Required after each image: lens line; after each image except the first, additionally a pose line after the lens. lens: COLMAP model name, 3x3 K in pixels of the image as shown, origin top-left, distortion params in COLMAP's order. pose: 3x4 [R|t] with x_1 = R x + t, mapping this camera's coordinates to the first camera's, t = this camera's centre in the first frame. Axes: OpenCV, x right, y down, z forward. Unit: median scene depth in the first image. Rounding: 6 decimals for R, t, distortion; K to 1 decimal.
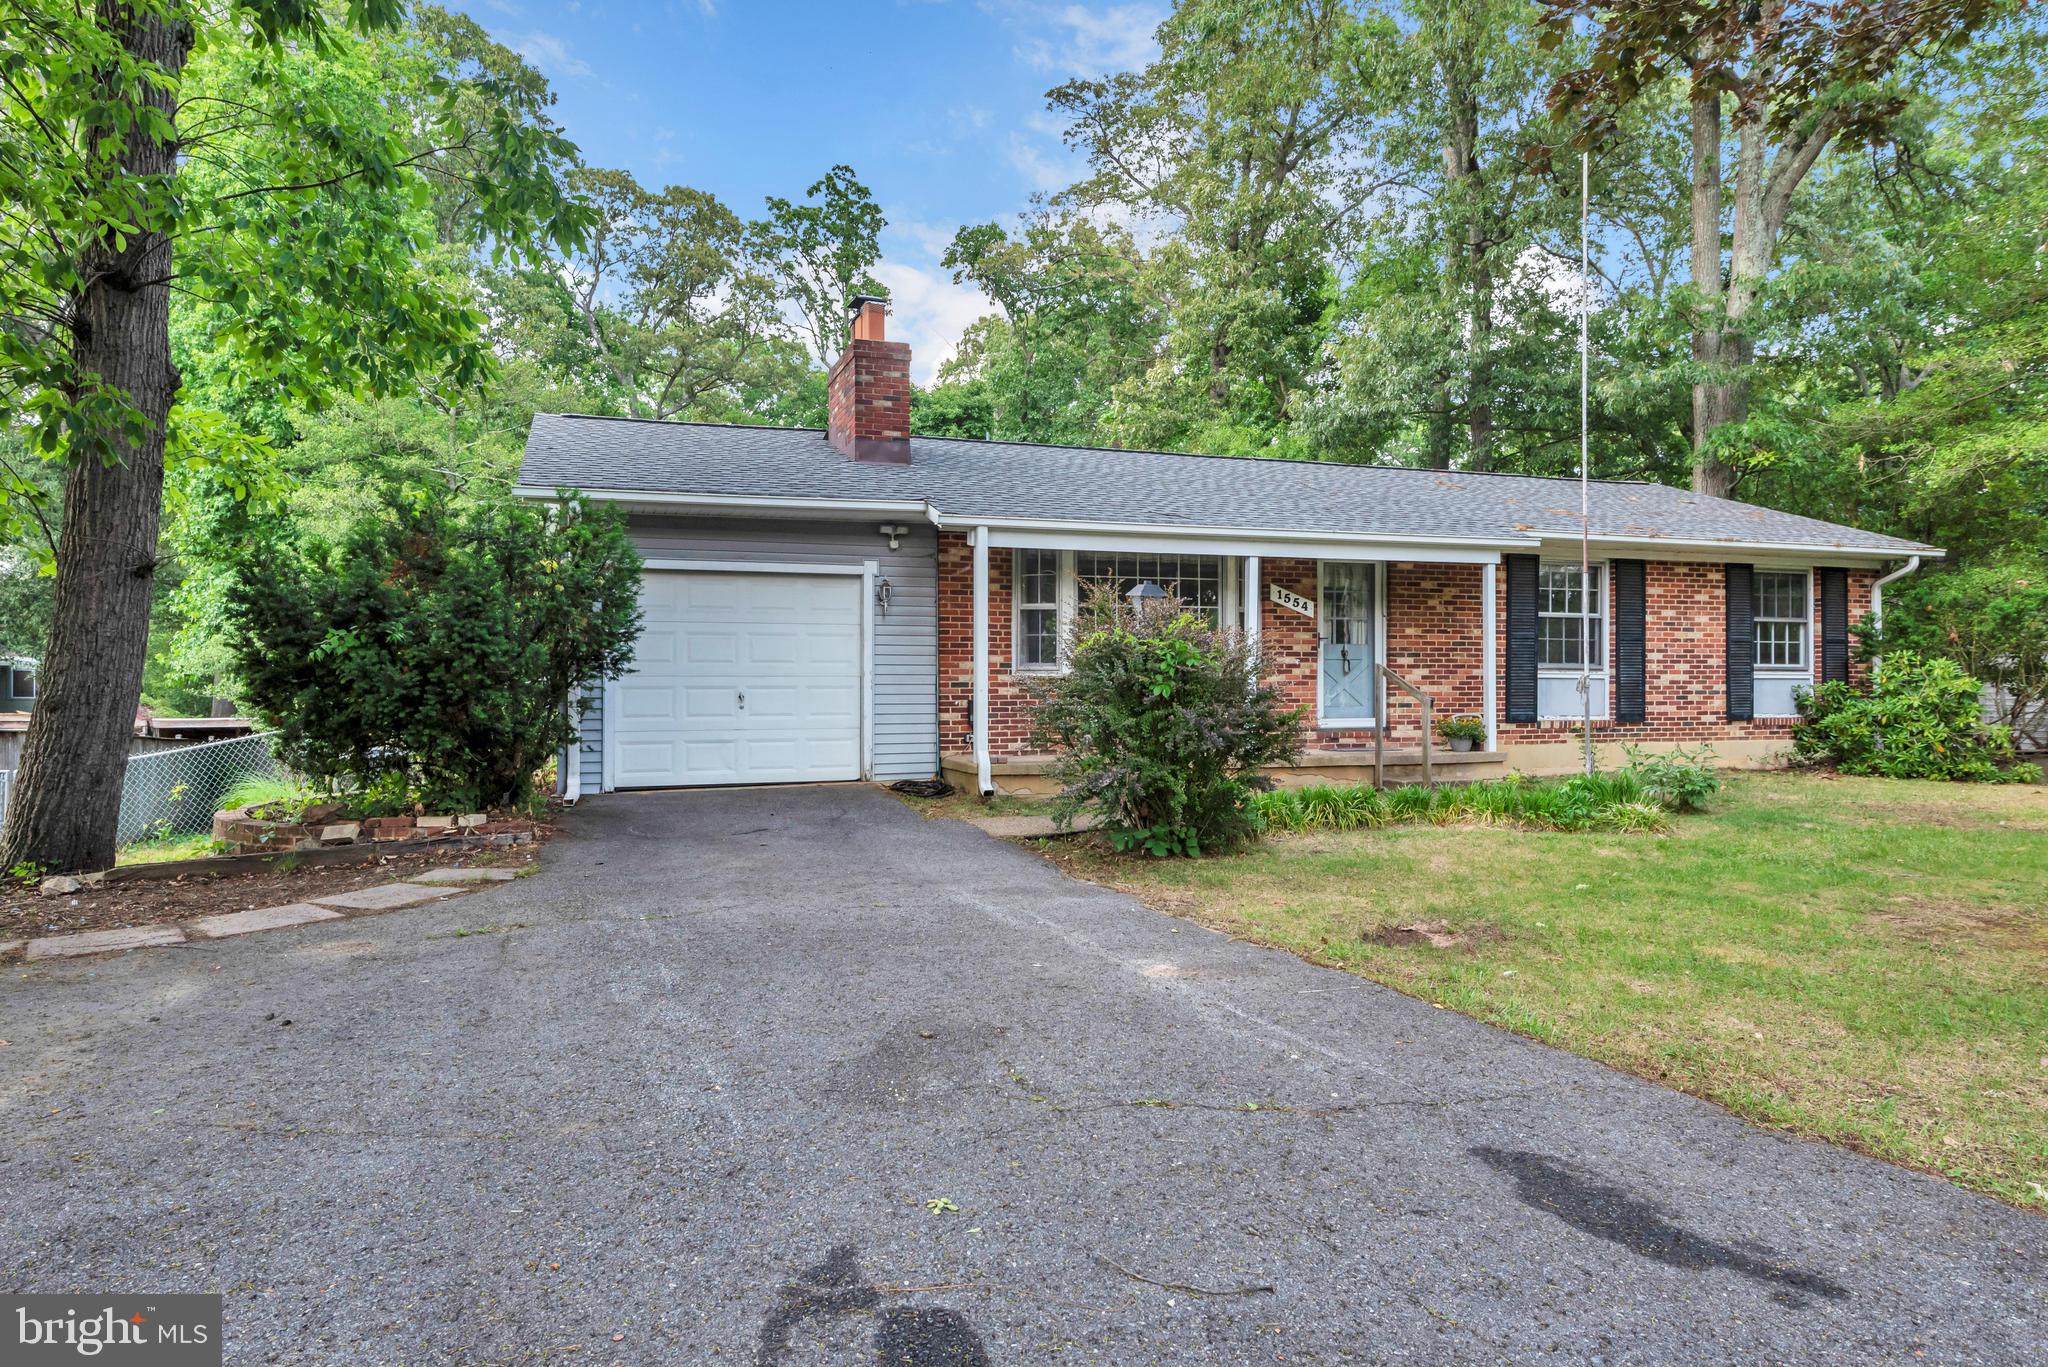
lens RADIAL K [[1281.9, 0, 1018.5], [0, 1281.9, 685.3], [0, 0, 1]] dist [0.014385, 0.000767]
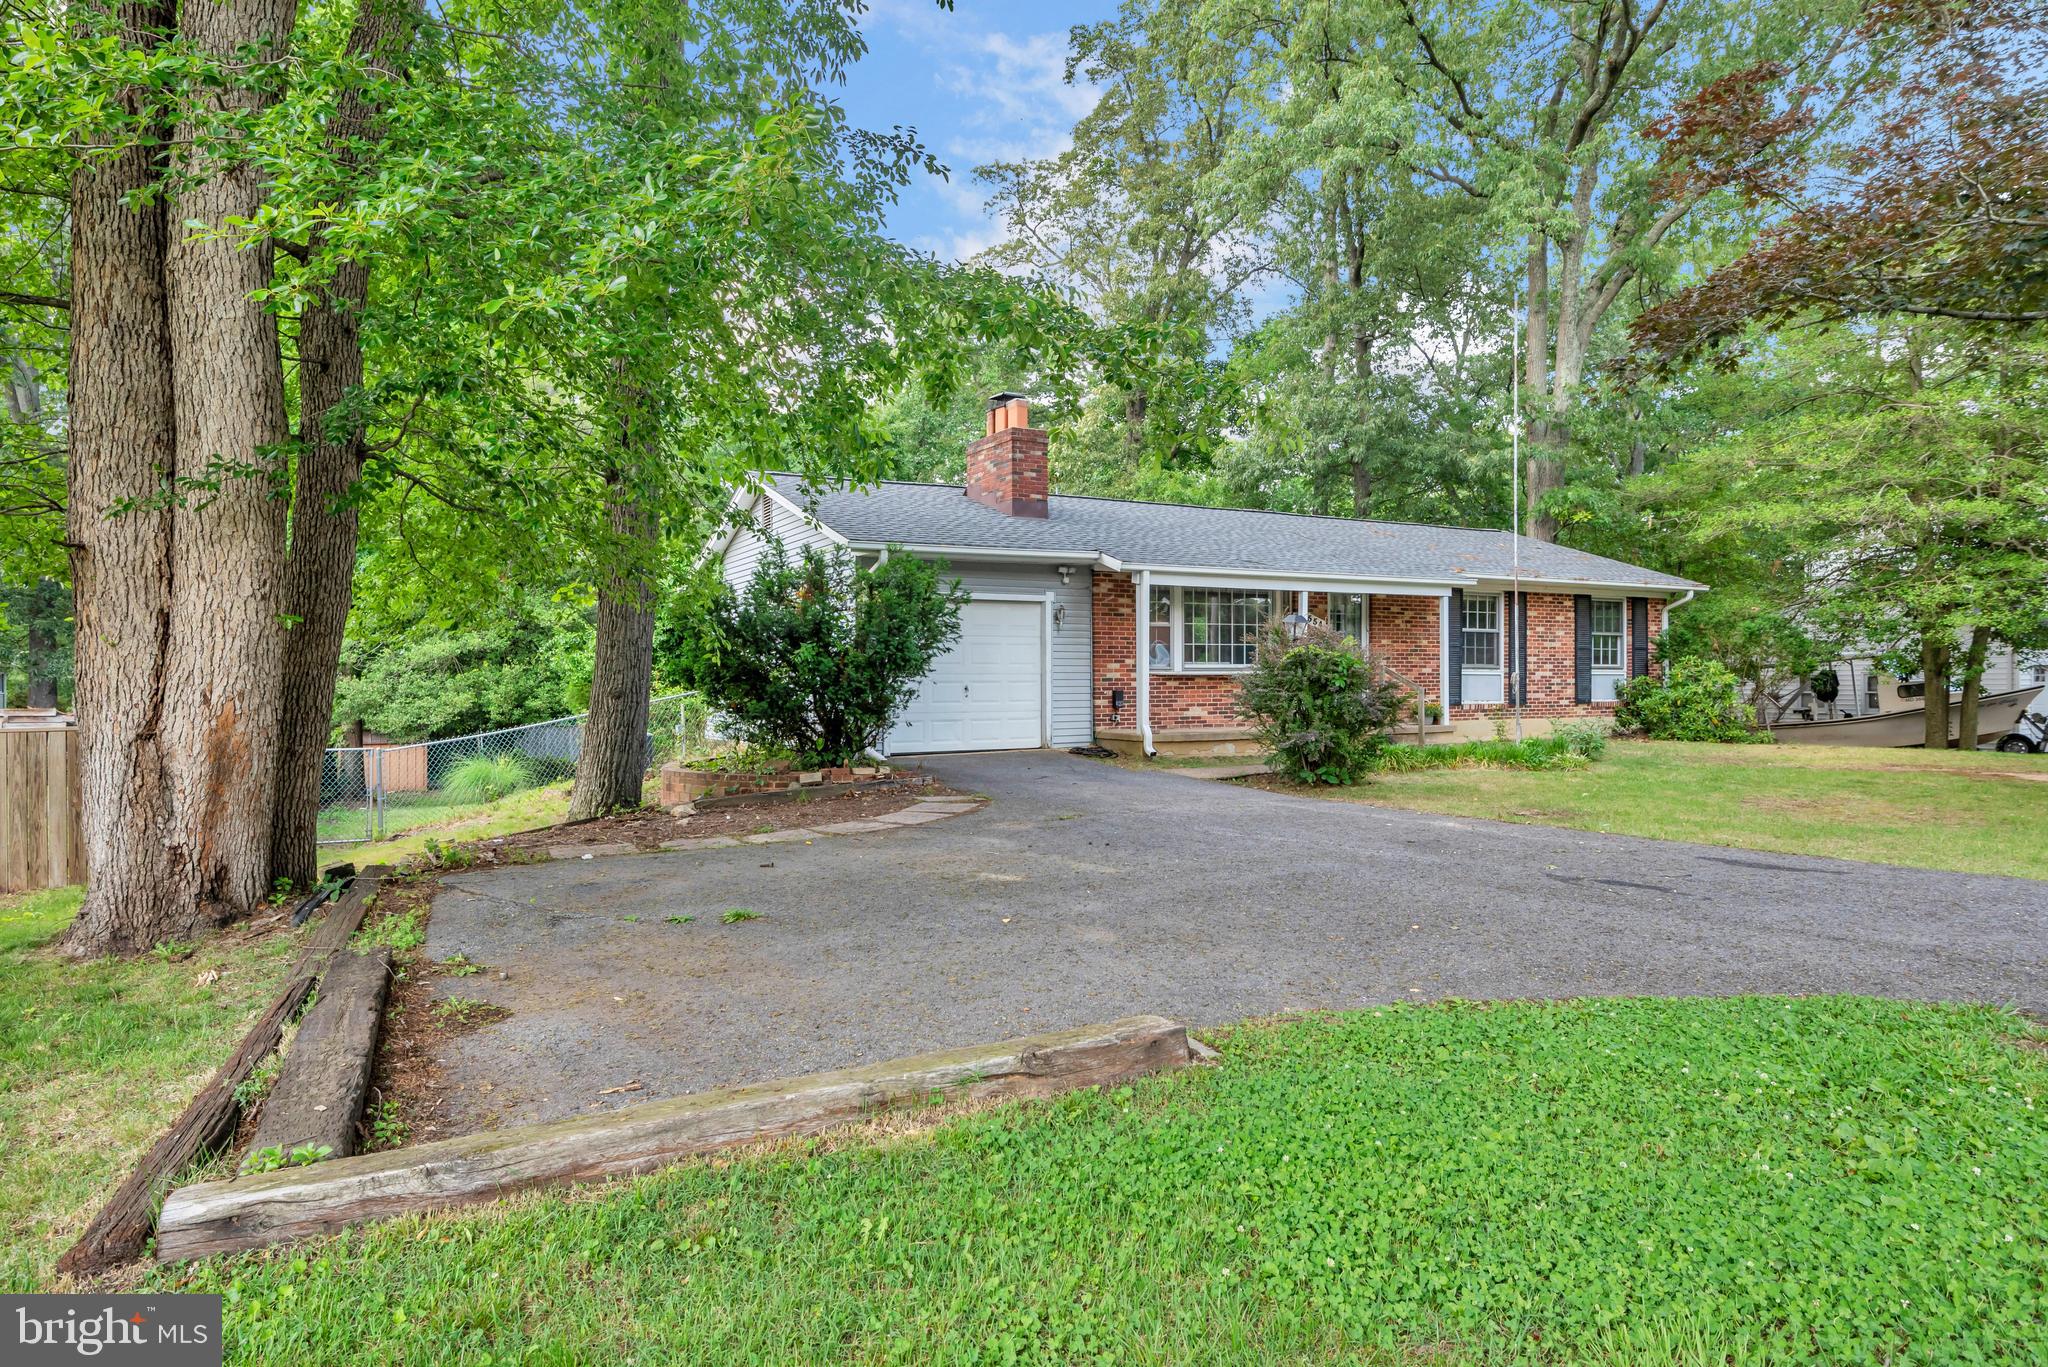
lens RADIAL K [[1224.3, 0, 1029.9], [0, 1224.3, 684.1], [0, 0, 1]] dist [0.030765, 0.000518]
pose [[0.985007, -0.002348, 0.172499, -0.294706], [0.001819, 0.999993, 0.003227, -0.000115], [-0.172505, -0.002865, 0.985004, -0.256050]]
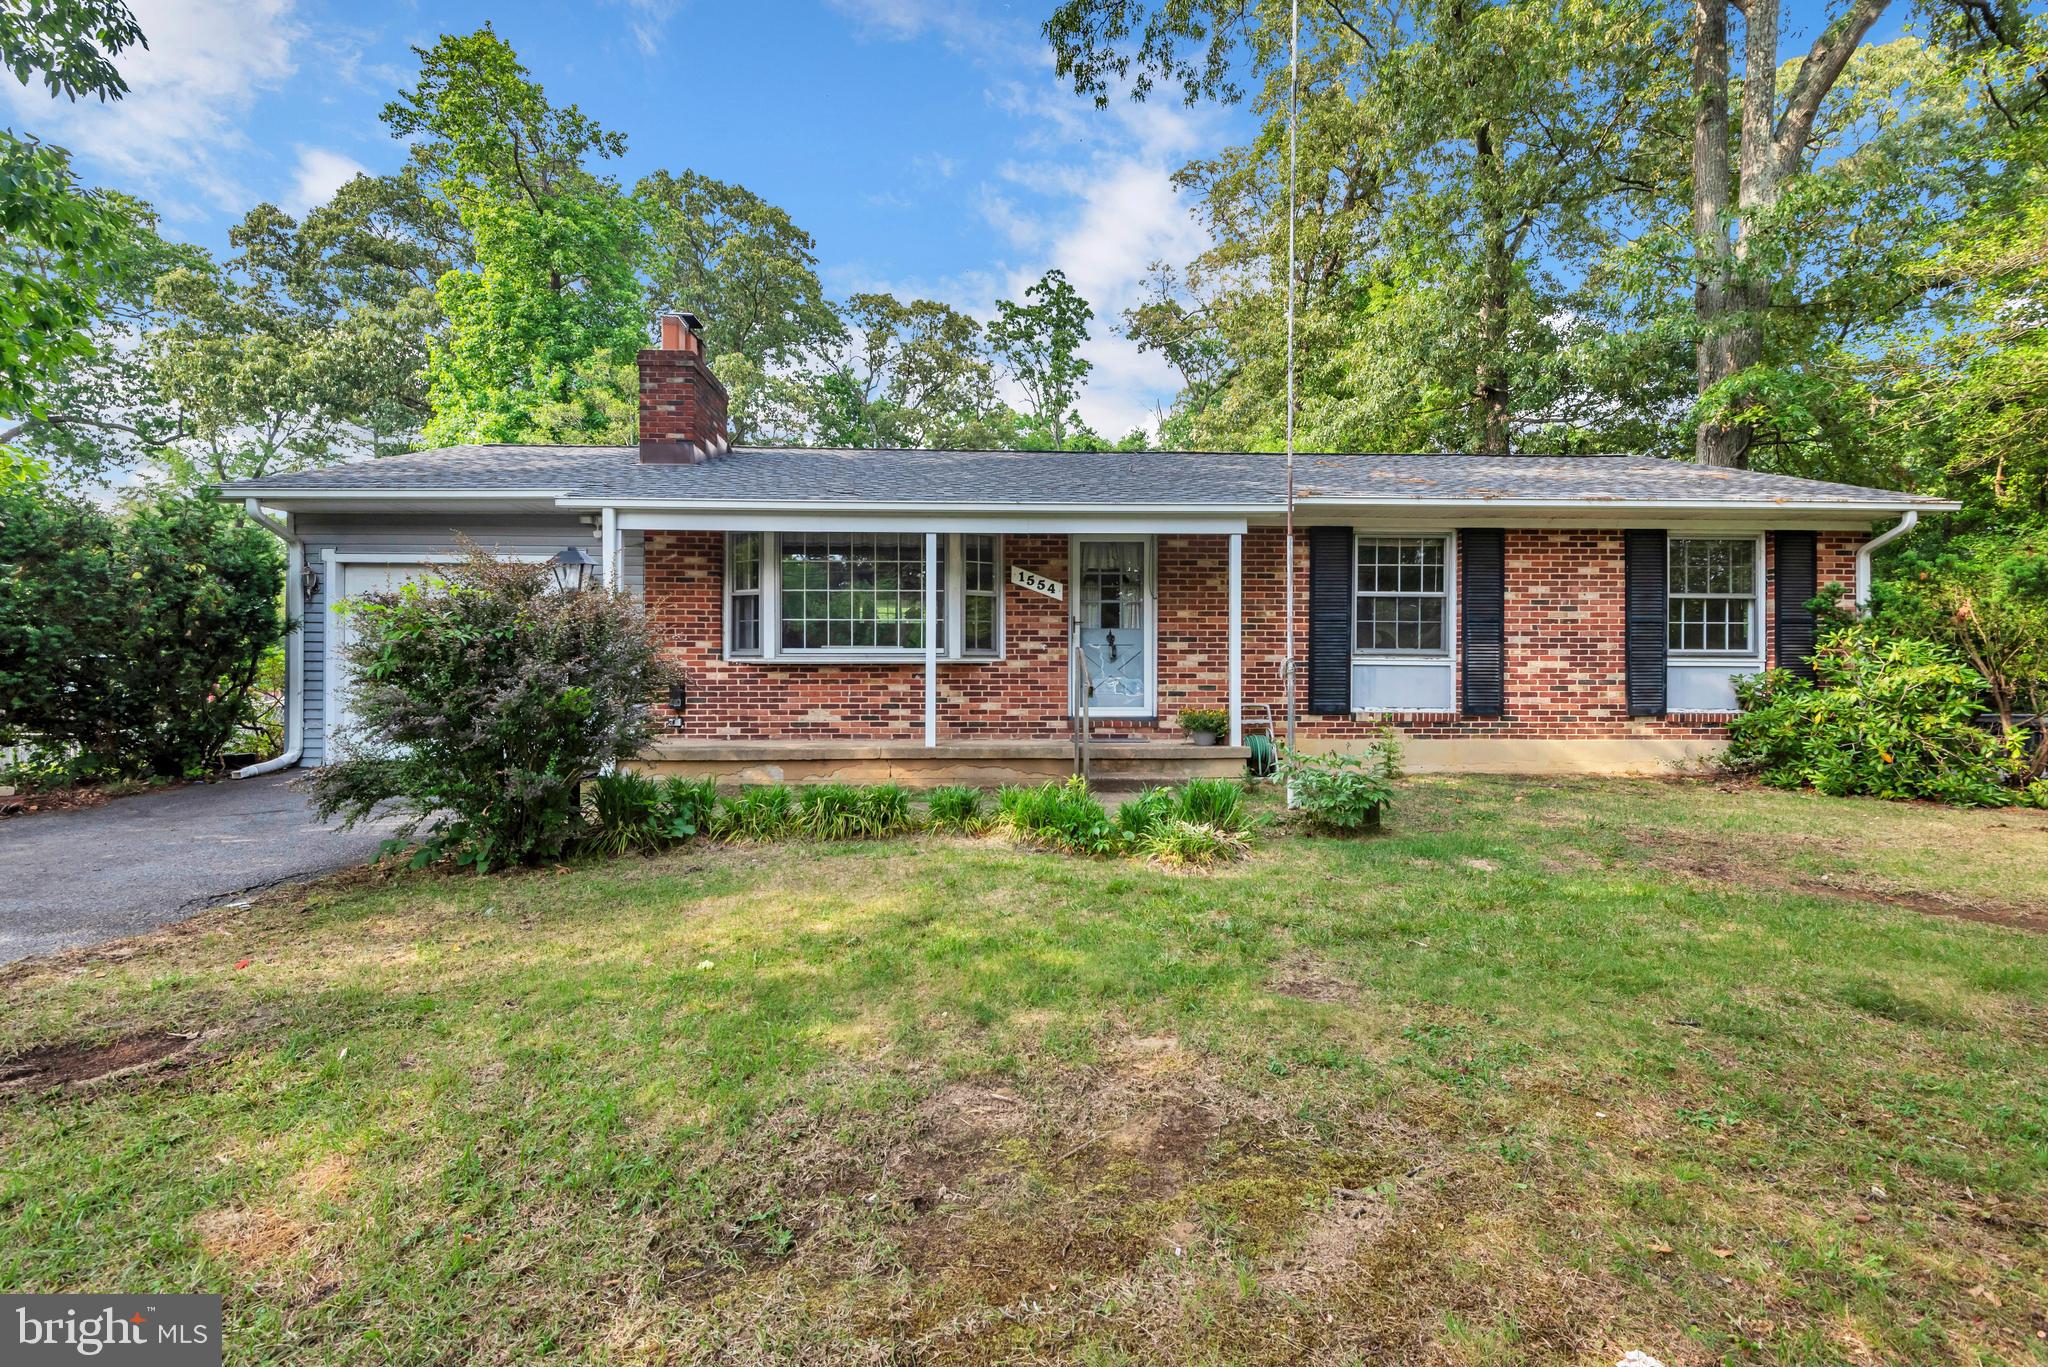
lens RADIAL K [[947.4, 0, 1016.3], [0, 947.4, 677.8], [0, 0, 1]] dist [0.016764, -0.001554]
pose [[0.954687, 0.003633, -0.297591, 0.363921], [-0.003784, 0.999993, 0.000068, 0.003926], [0.297589, 0.001061, 0.954694, 0.290578]]
